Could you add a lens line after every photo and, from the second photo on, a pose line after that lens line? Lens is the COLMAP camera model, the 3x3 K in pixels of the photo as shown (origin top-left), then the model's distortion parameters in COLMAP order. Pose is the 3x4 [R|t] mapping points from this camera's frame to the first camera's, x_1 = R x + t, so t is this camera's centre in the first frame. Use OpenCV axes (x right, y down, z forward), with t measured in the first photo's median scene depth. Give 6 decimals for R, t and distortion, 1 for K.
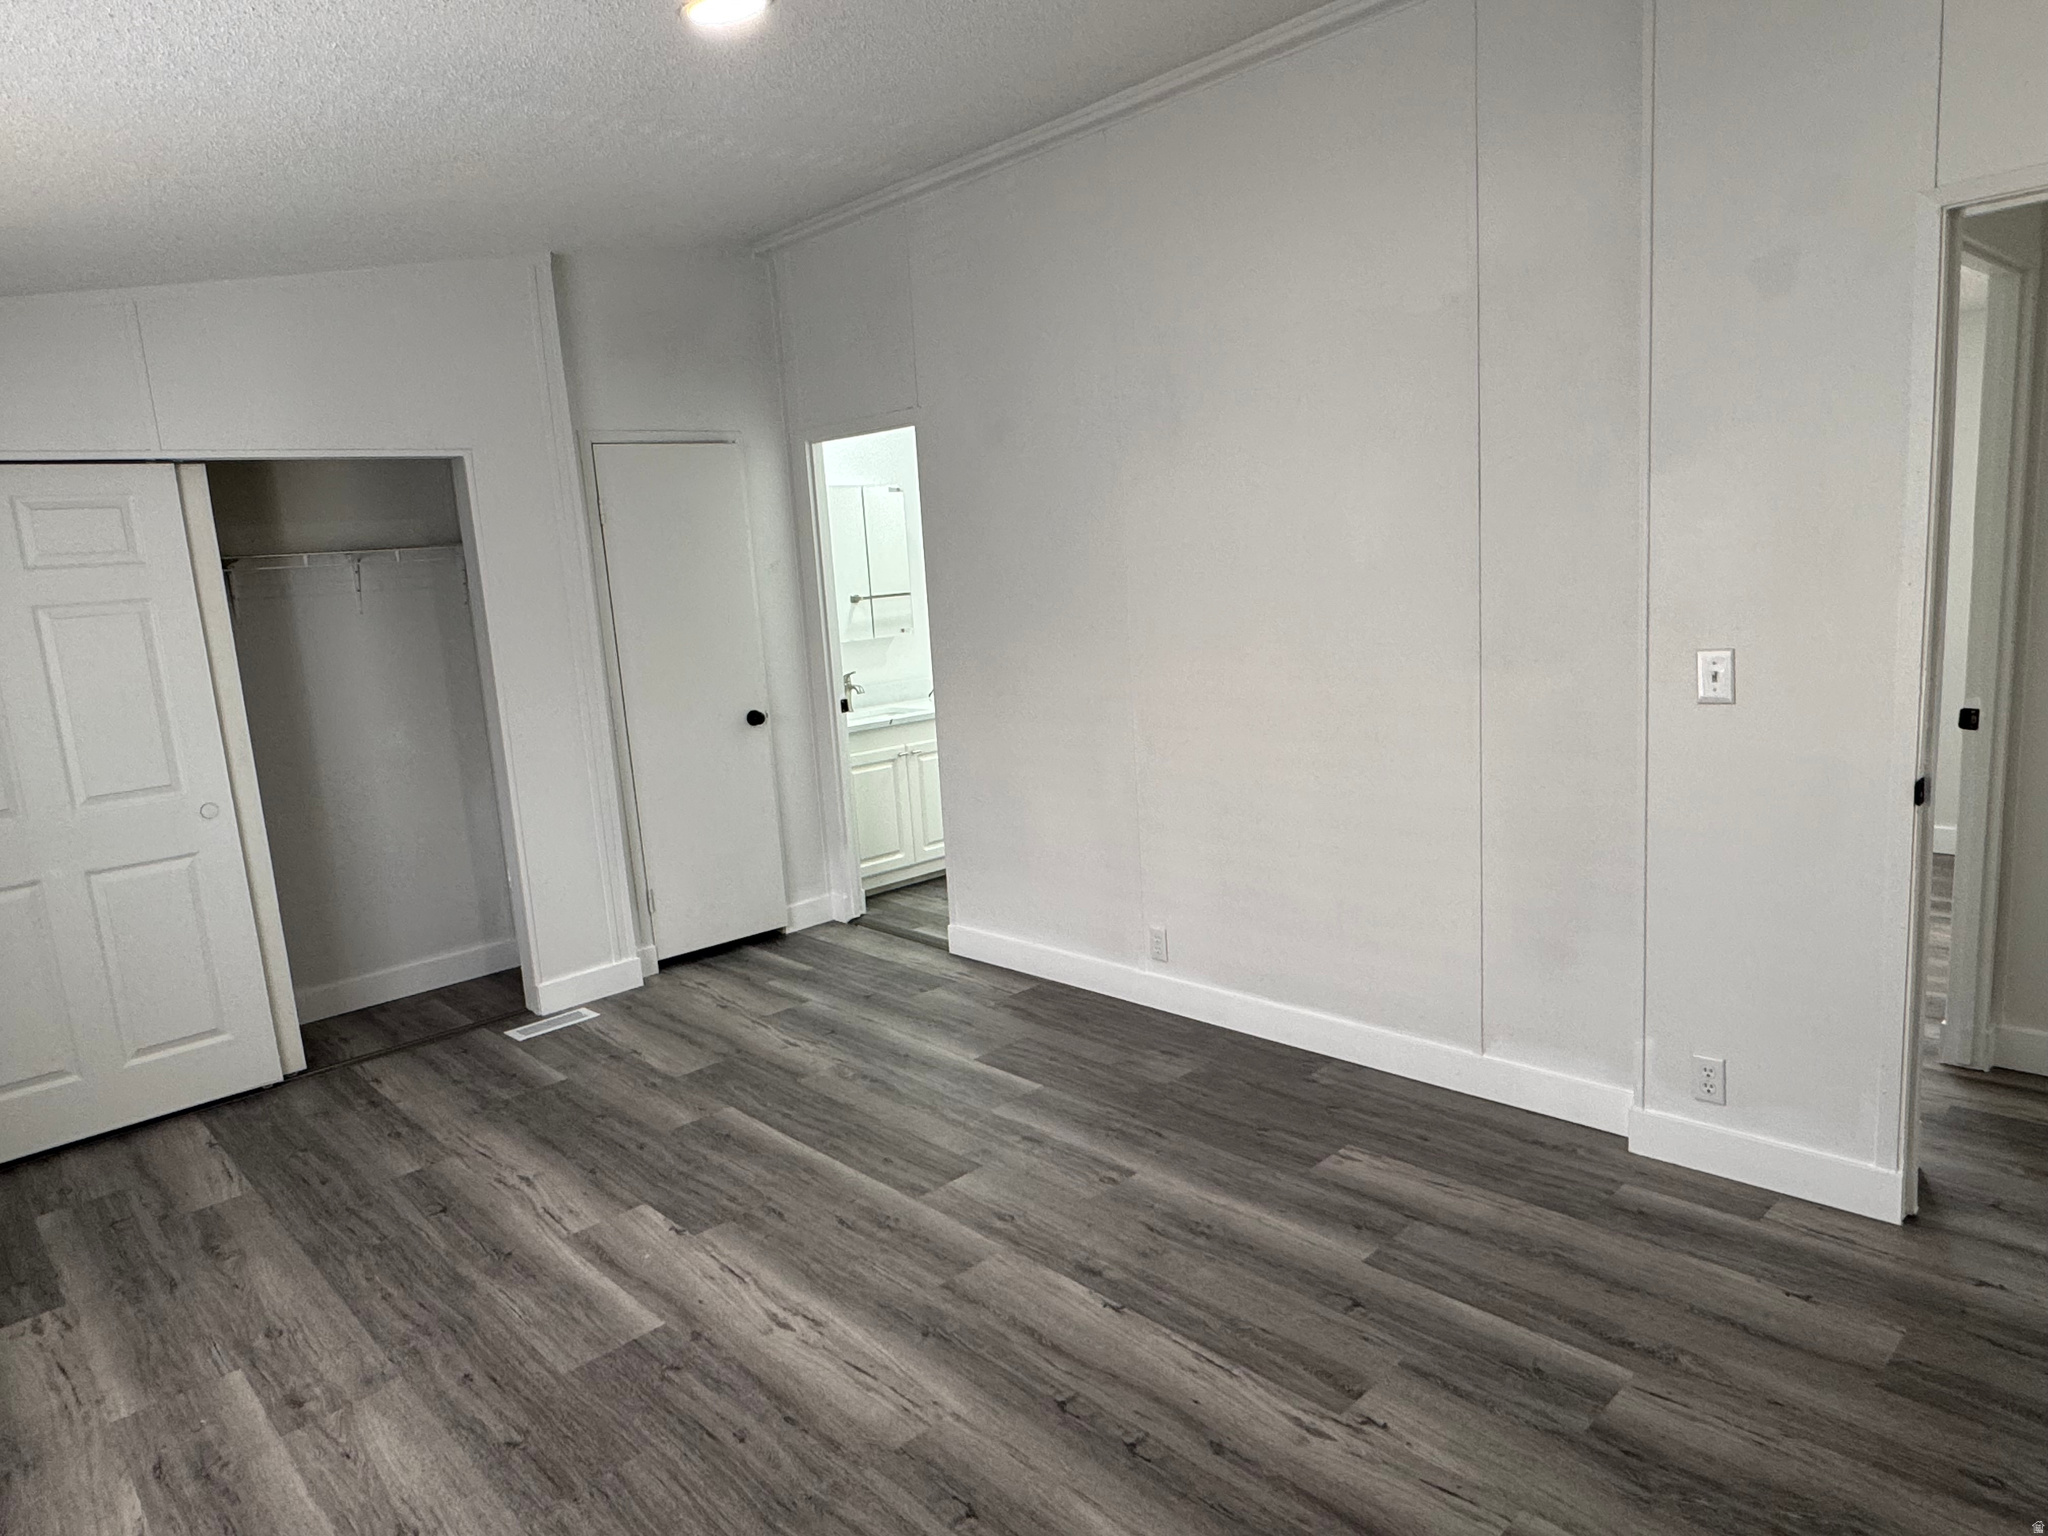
lens RADIAL K [[1284.6, 0, 1010.5], [0, 1284.6, 769.9], [0, 0, 1]] dist [0.003036, -0.000124]
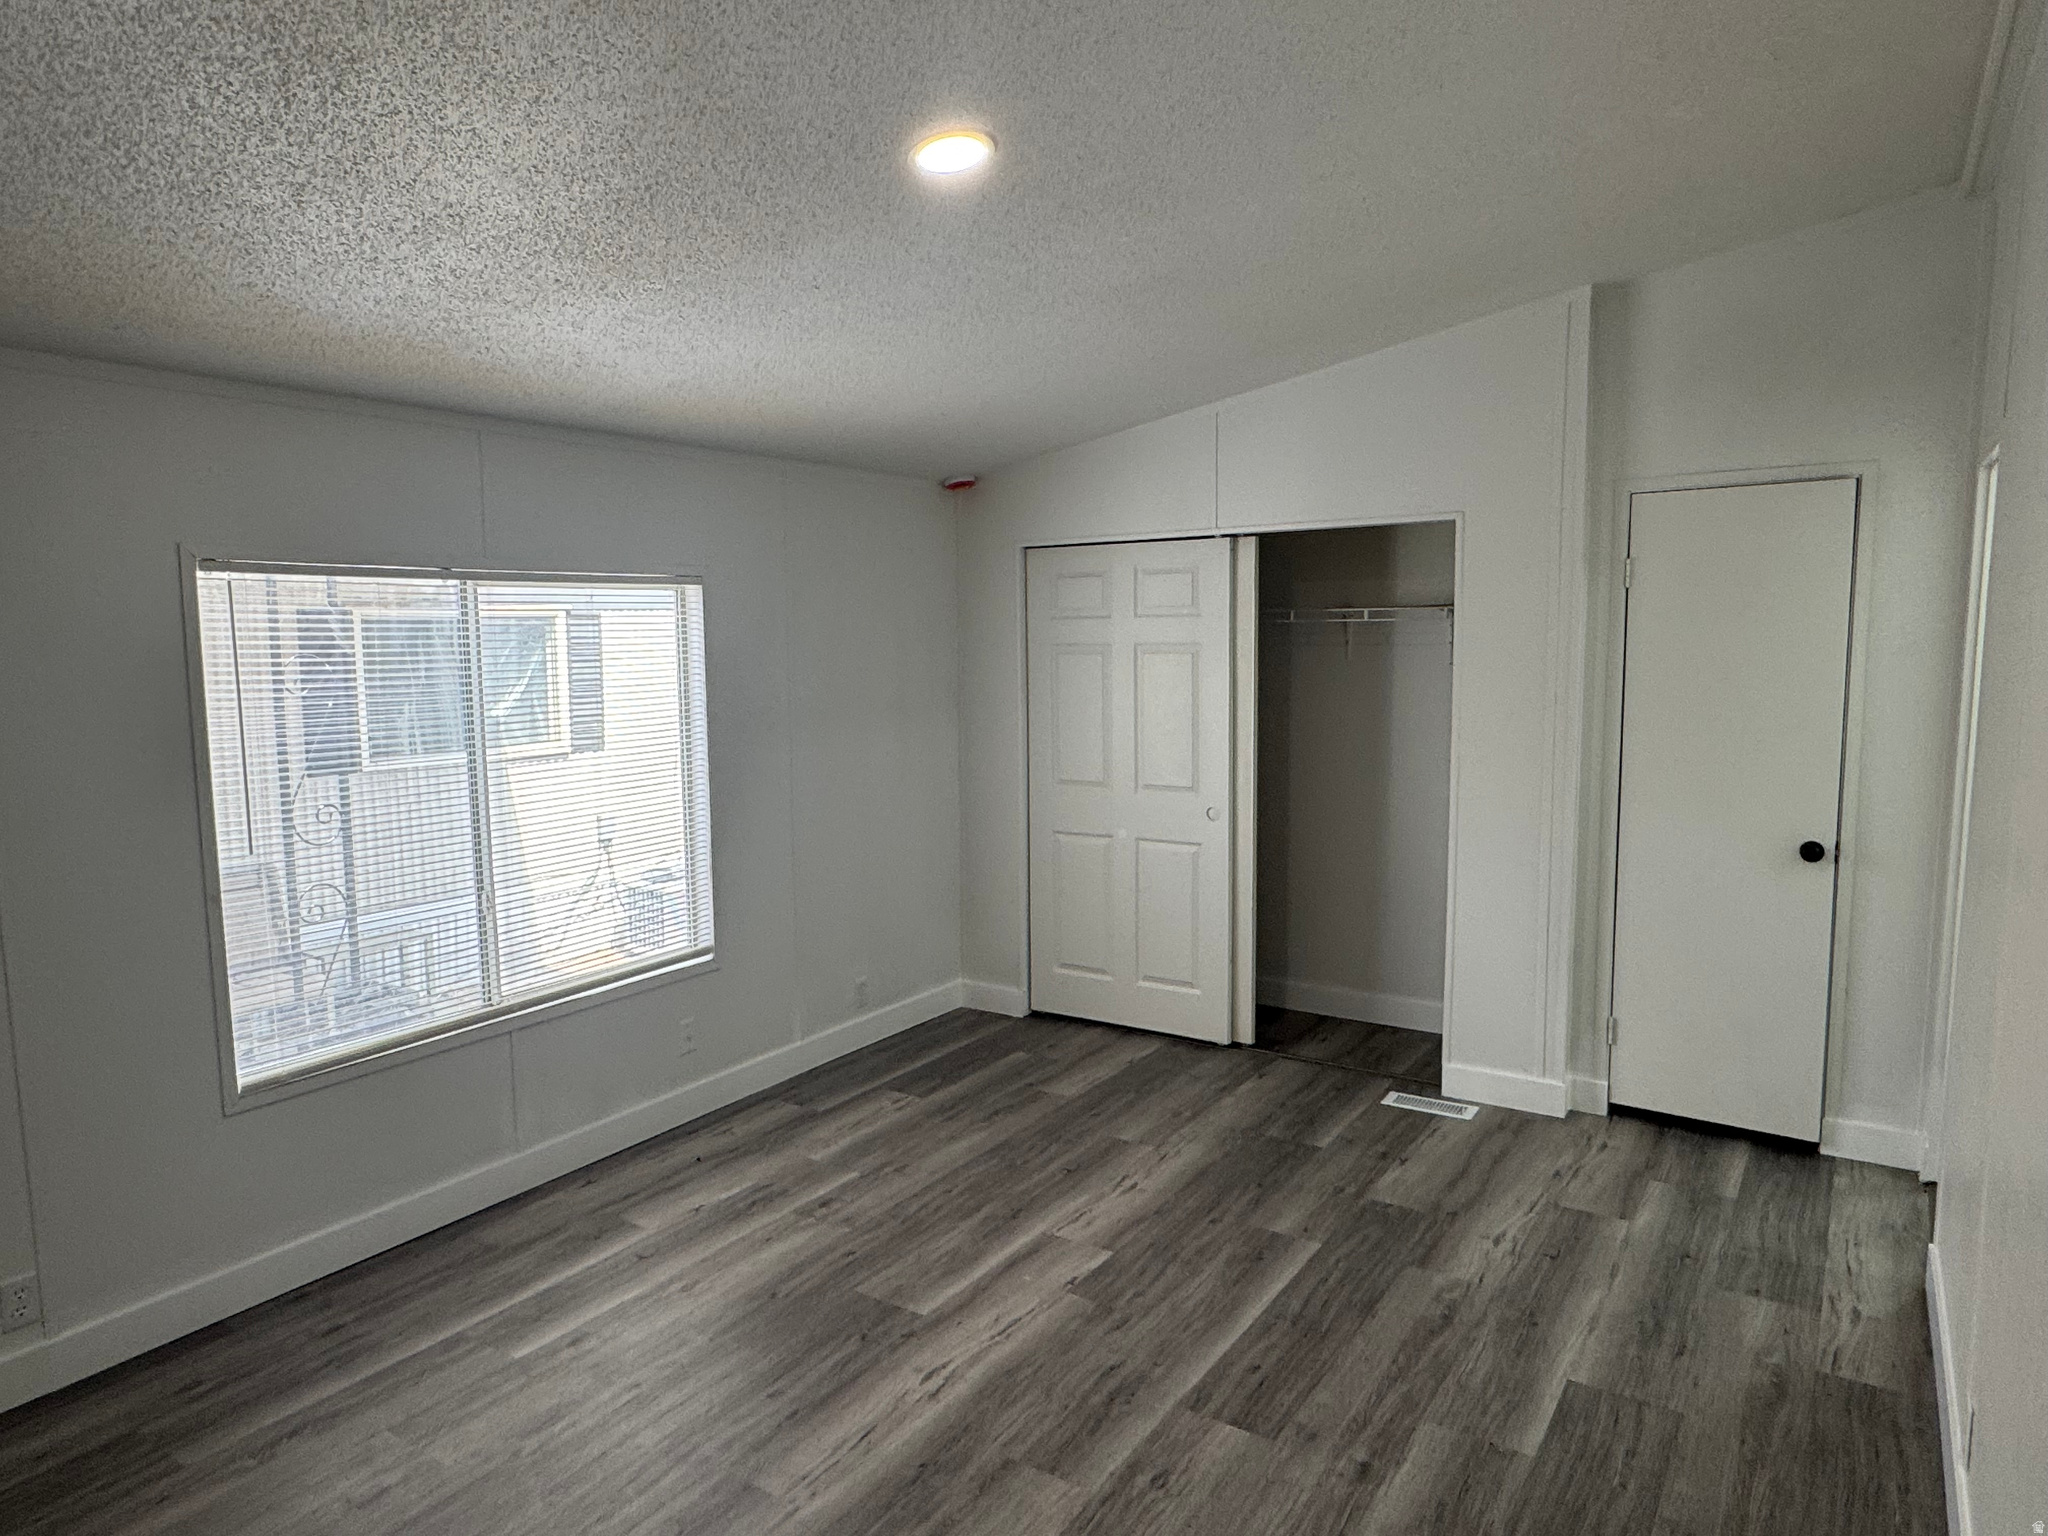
lens RADIAL K [[1284.6, 0, 1010.5], [0, 1284.6, 769.9], [0, 0, 1]] dist [0.003036, -0.000124]
pose [[0.230034, 0.171879, -0.957884, 0.533234], [-0.165758, 0.976817, 0.135469, -0.149420], [0.958962, 0.127615, 0.253191, 0.500250]]
